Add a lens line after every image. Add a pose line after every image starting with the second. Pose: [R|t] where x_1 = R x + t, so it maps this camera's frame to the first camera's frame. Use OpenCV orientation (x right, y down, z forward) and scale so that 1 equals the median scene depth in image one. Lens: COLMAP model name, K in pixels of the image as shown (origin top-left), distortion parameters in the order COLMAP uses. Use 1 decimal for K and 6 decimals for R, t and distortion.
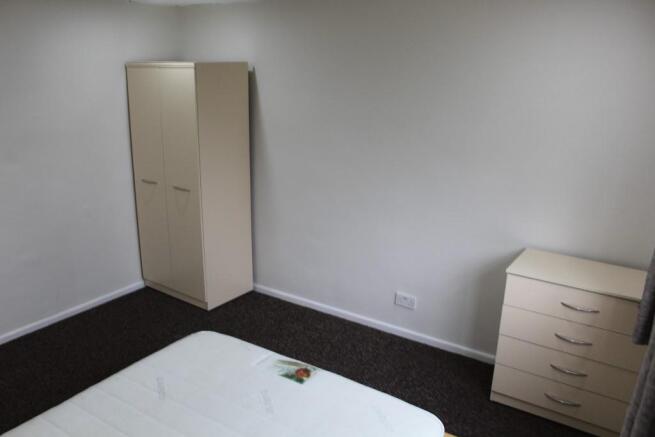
lens RADIAL K [[548.8, 0, 326.7], [0, 548.8, 219.7], [0, 0, 1]] dist [-0.079511, 0.015085]
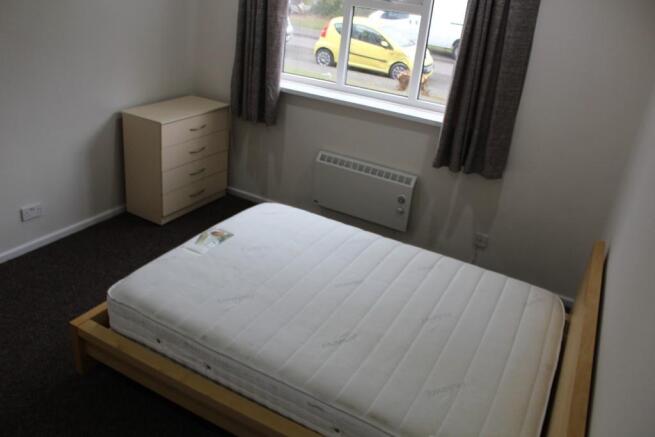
lens RADIAL K [[548.8, 0, 327.2], [0, 548.8, 217.0], [0, 0, 1]] dist [-0.079511, 0.015085]
pose [[-0.086243, -0.441488, 0.893113, -0.999112], [0.187236, 0.873297, 0.449773, -0.228289], [-0.978522, 0.206013, 0.007347, 0.641151]]
